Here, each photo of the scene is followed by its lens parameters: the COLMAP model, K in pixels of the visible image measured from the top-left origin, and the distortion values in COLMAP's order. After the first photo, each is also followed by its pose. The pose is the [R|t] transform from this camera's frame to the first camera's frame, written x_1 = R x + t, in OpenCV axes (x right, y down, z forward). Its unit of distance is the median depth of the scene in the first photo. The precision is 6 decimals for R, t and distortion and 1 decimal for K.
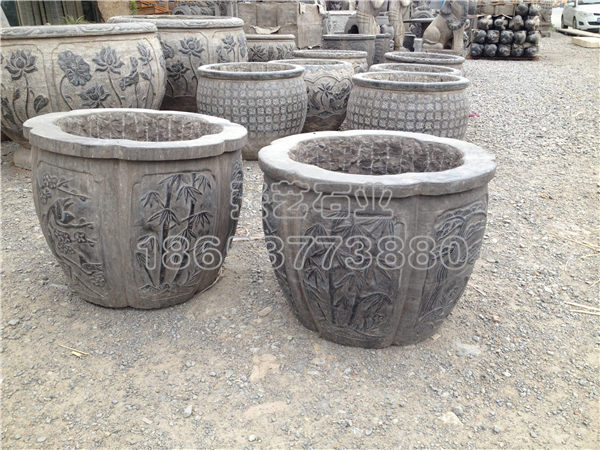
lens RADIAL K [[563.2, 0, 300.0], [0, 563.2, 225.0], [0, 0, 1]] dist [0.147347, -0.352724]
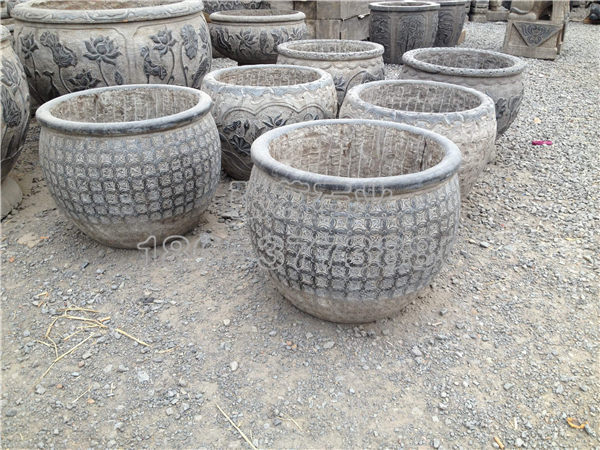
lens RADIAL K [[563.2, 0, 300.0], [0, 563.2, 225.0], [0, 0, 1]] dist [0.147347, -0.352724]
pose [[0.980347, 0.071262, -0.183961, 0.217194], [-0.054201, 0.993888, 0.096166, -0.203910], [0.189689, -0.084306, 0.978218, 0.390017]]
